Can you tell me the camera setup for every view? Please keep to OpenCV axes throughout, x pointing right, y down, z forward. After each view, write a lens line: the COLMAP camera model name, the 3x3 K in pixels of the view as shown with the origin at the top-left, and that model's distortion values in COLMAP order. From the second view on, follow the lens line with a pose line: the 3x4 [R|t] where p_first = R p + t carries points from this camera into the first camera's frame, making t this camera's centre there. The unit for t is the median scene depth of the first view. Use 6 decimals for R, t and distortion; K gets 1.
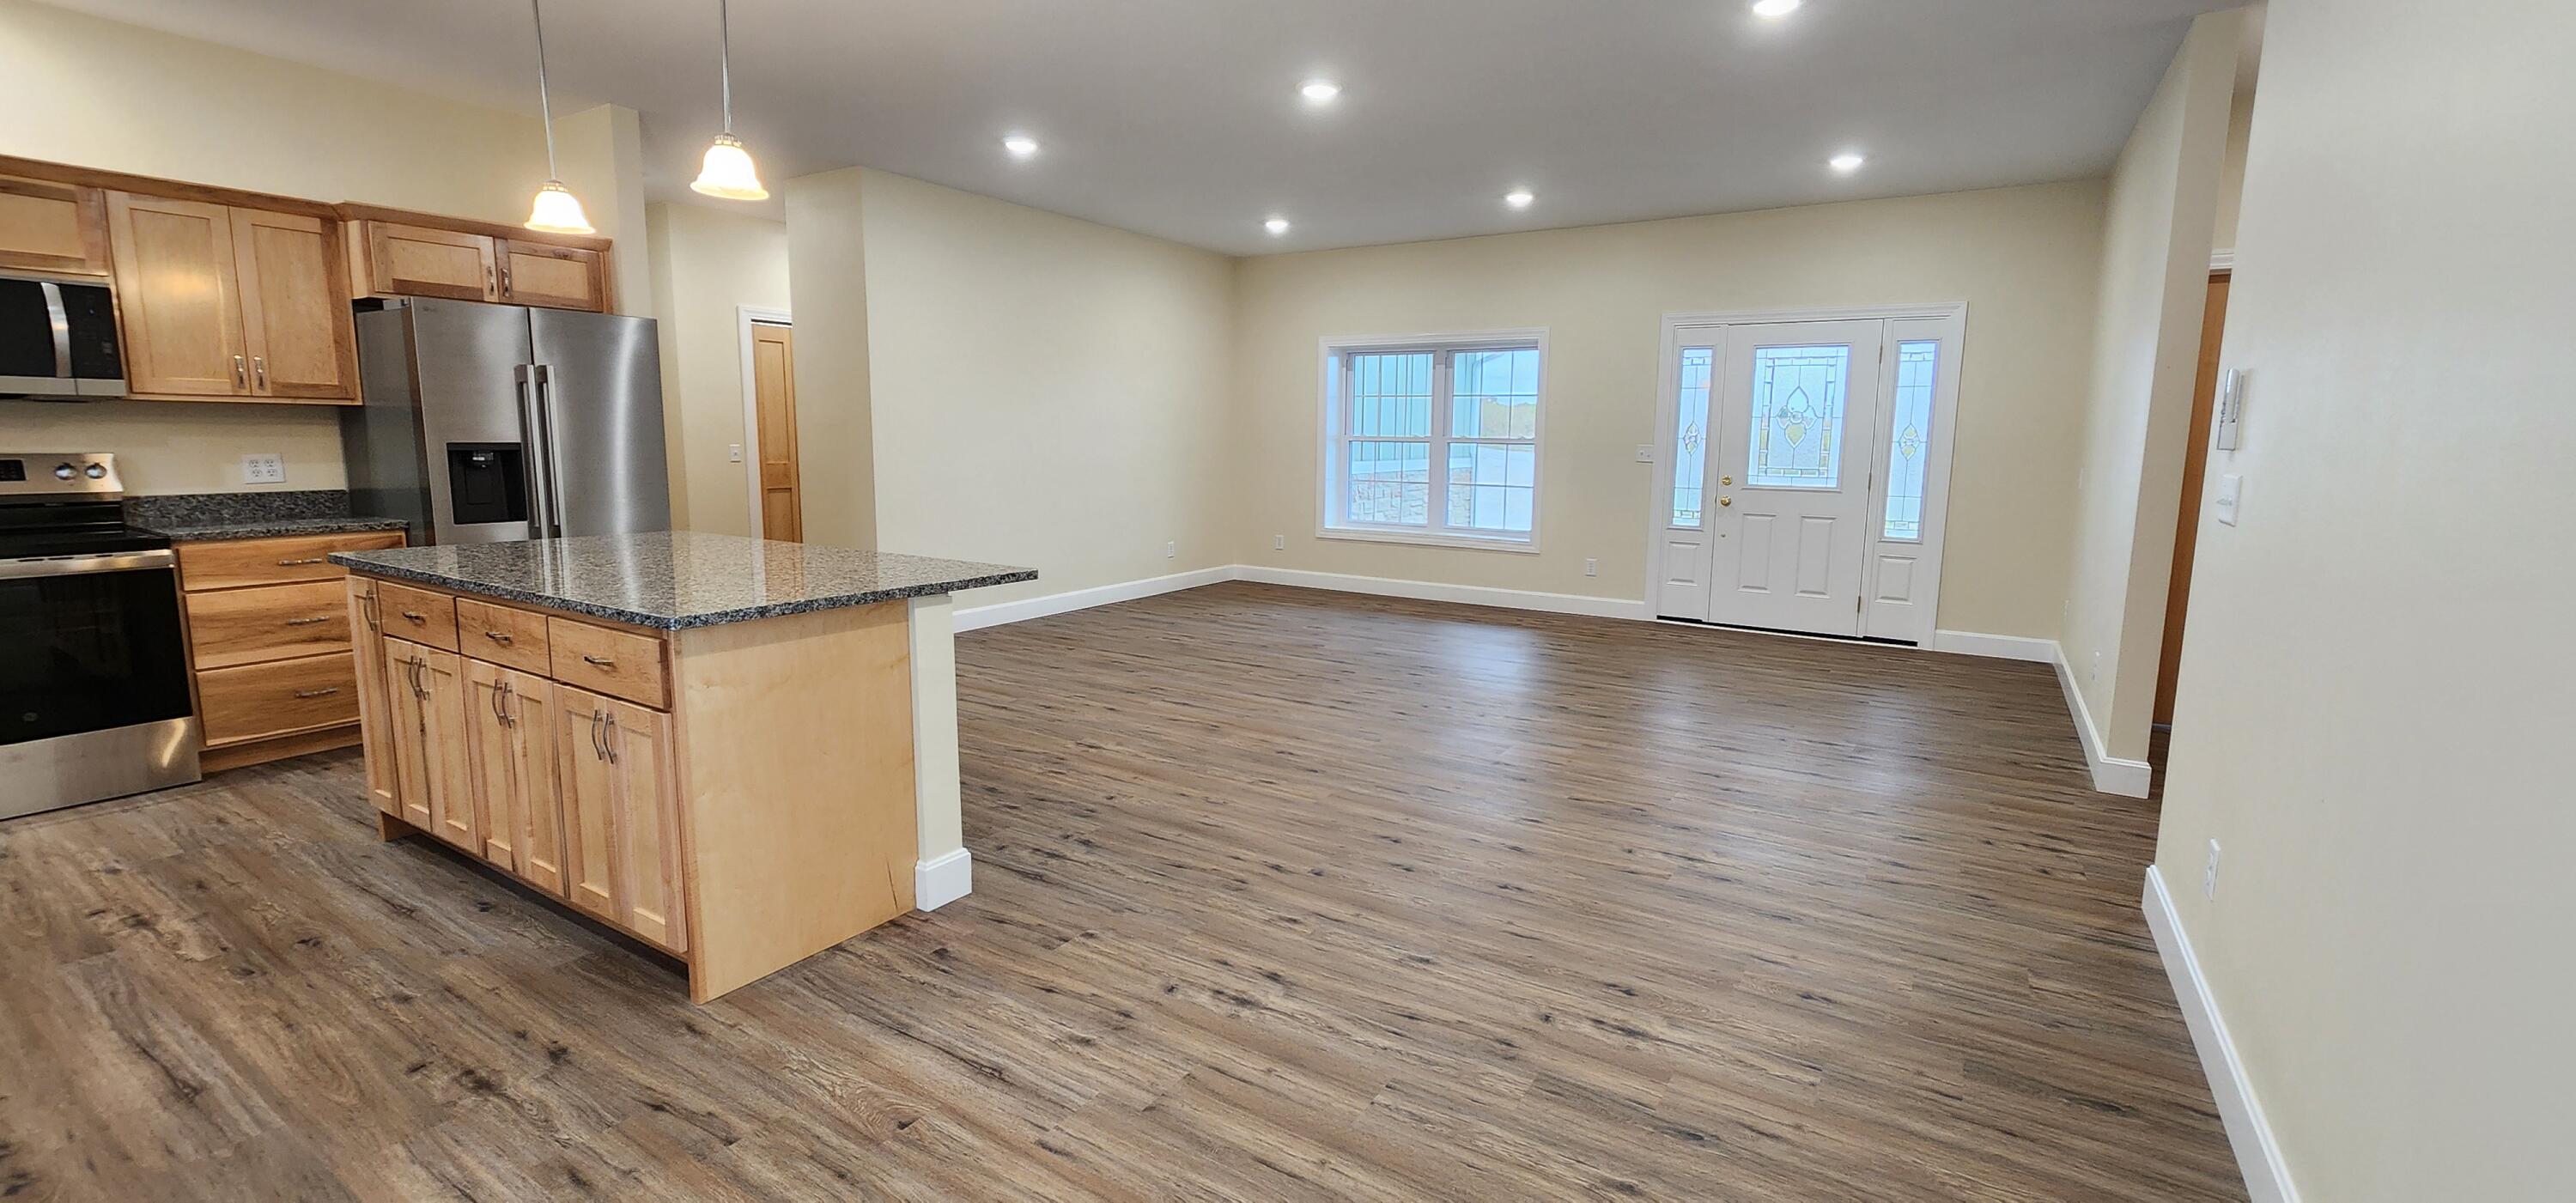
lens RADIAL K [[1052.3, 0, 1286.4], [0, 1052.3, 583.1], [0, 0, 1]] dist [0.019616, -0.000031]
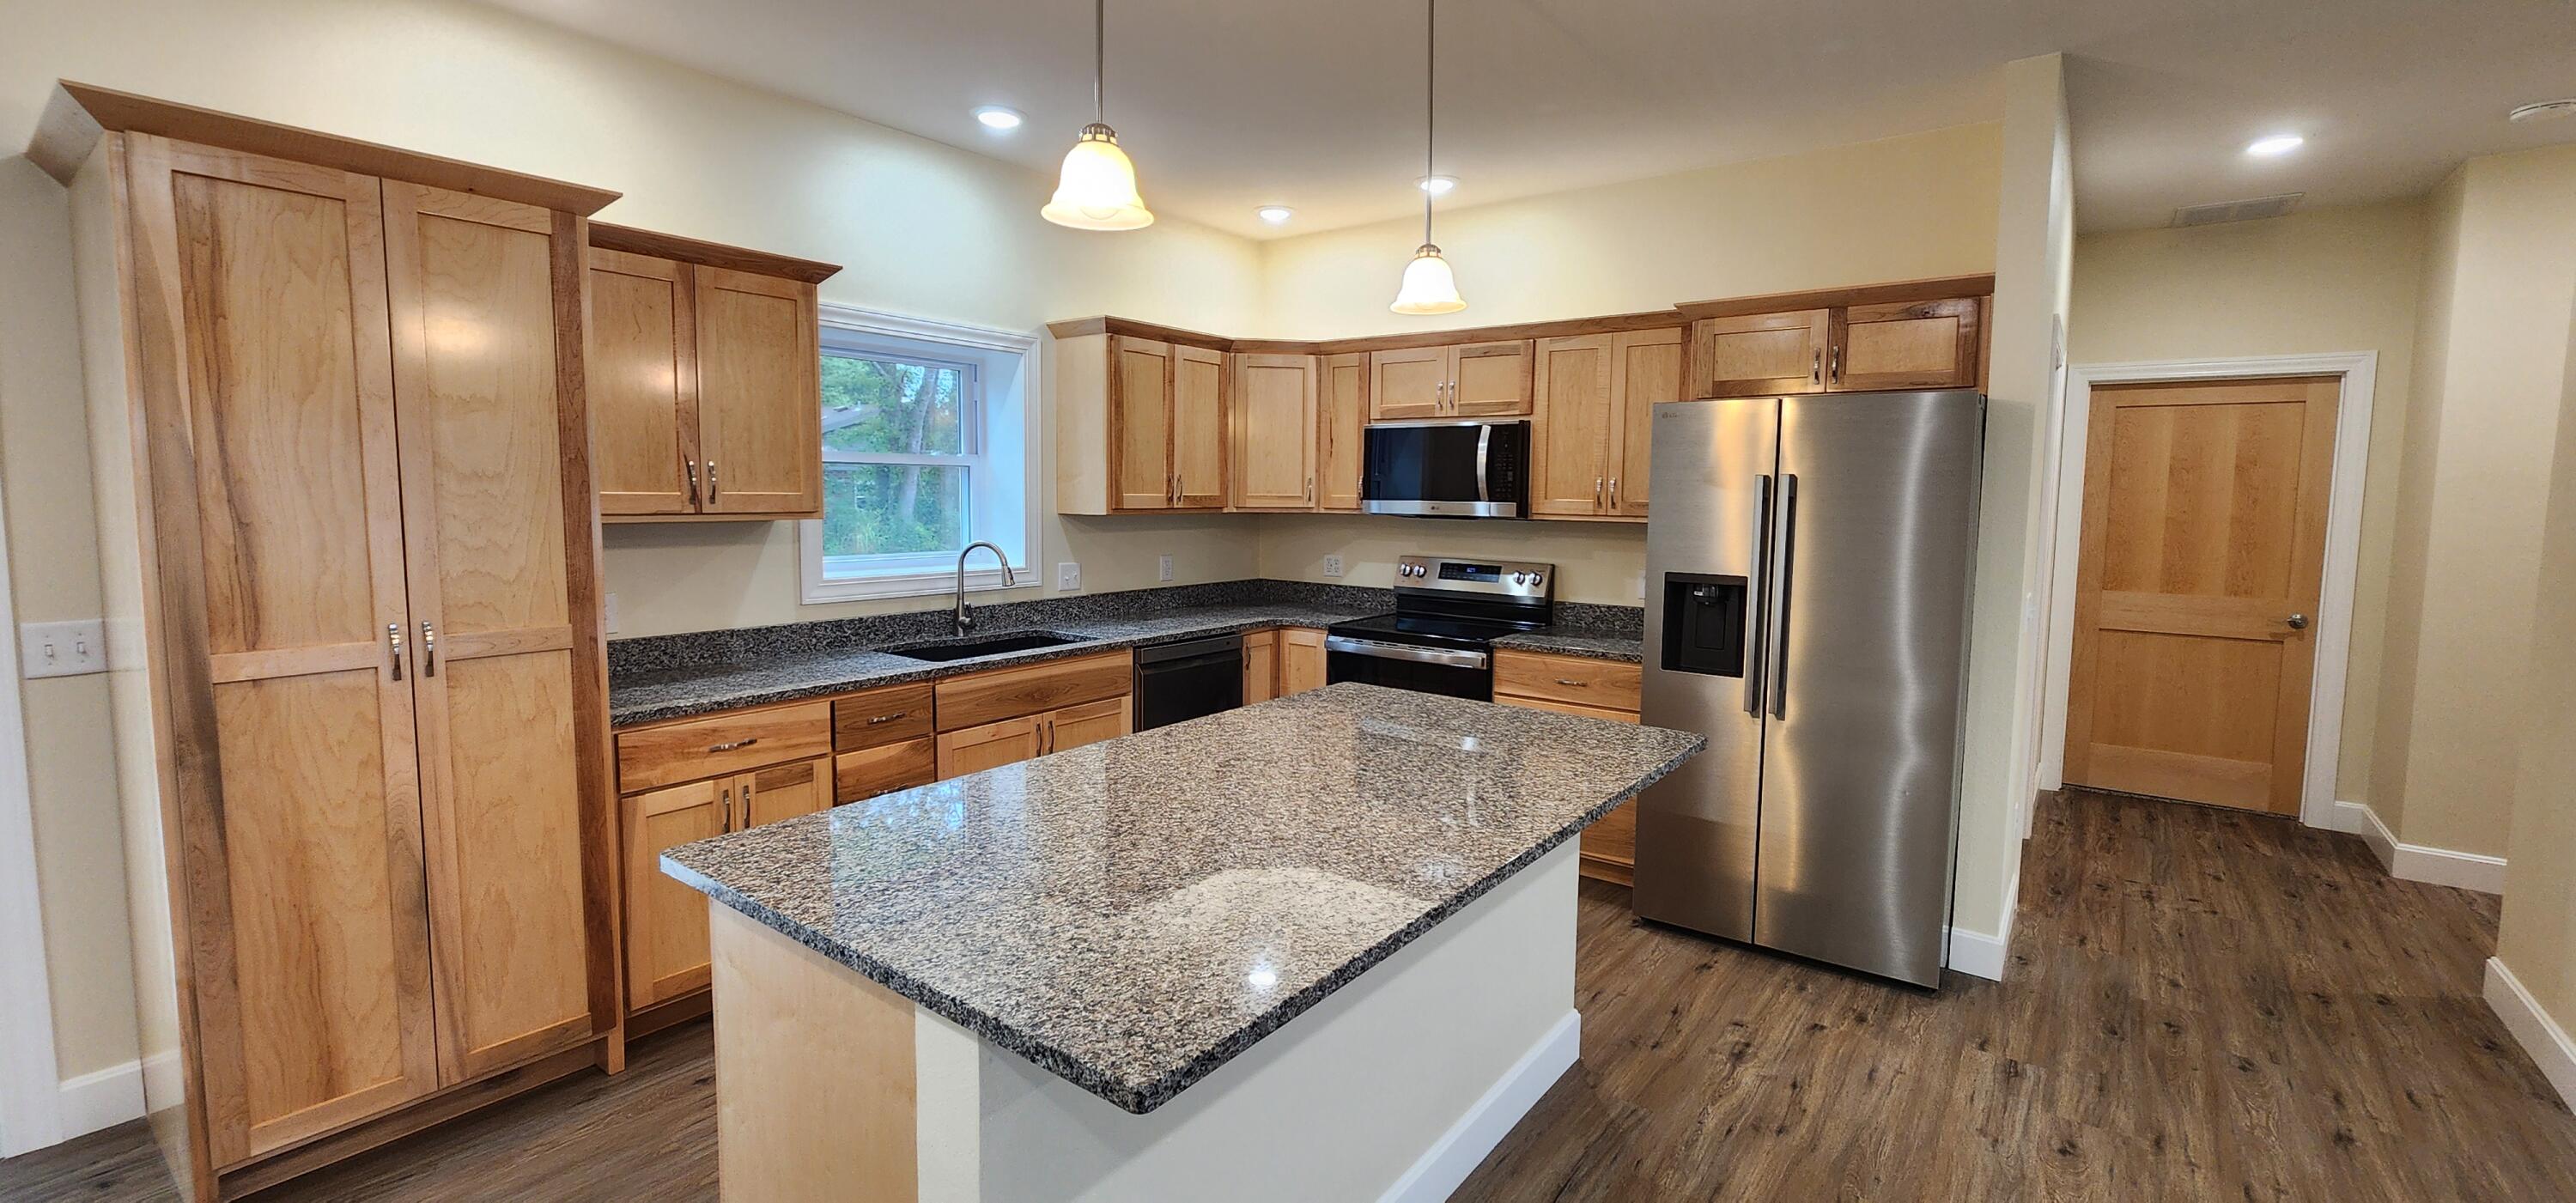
lens RADIAL K [[1052.3, 0, 1286.4], [0, 1052.3, 583.1], [0, 0, 1]] dist [0.019616, -0.000031]
pose [[-0.078157, 0.079420, -0.993773, 0.060408], [-0.156955, 0.983410, 0.090936, -0.165326], [0.984508, 0.163084, -0.064395, 0.828860]]
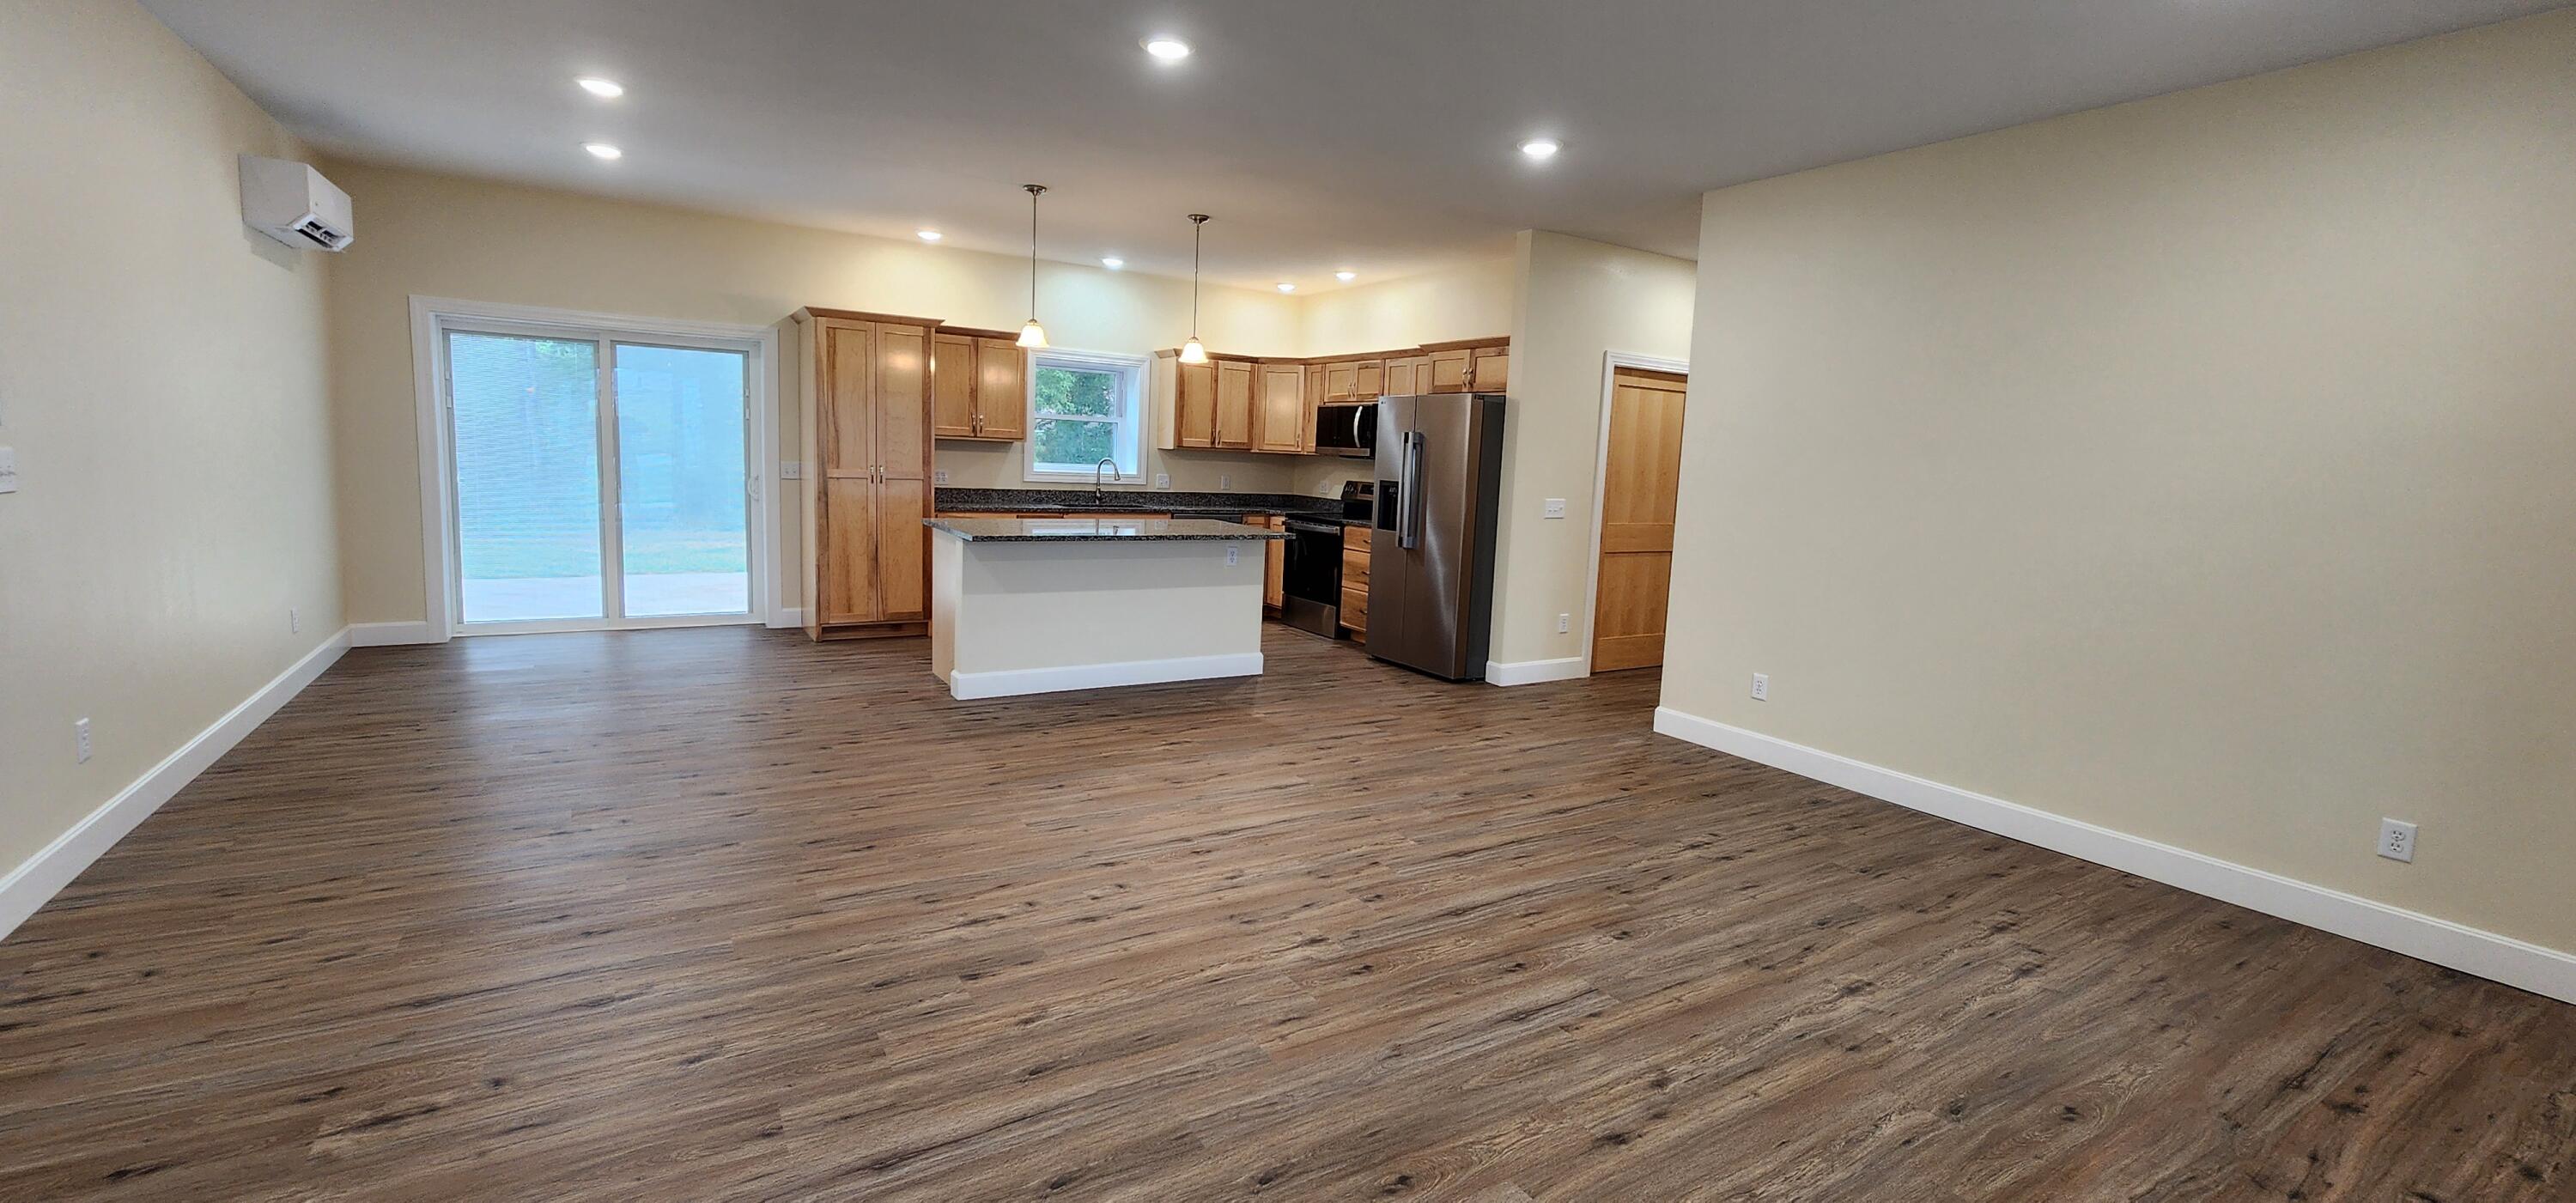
lens RADIAL K [[1052.3, 0, 1286.4], [0, 1052.3, 583.1], [0, 0, 1]] dist [0.019616, -0.000031]
pose [[-0.424353, 0.081652, -0.901808, 0.862693], [-0.180567, 0.968293, 0.172639, -0.255644], [0.887310, 0.236097, -0.396155, 1.704082]]
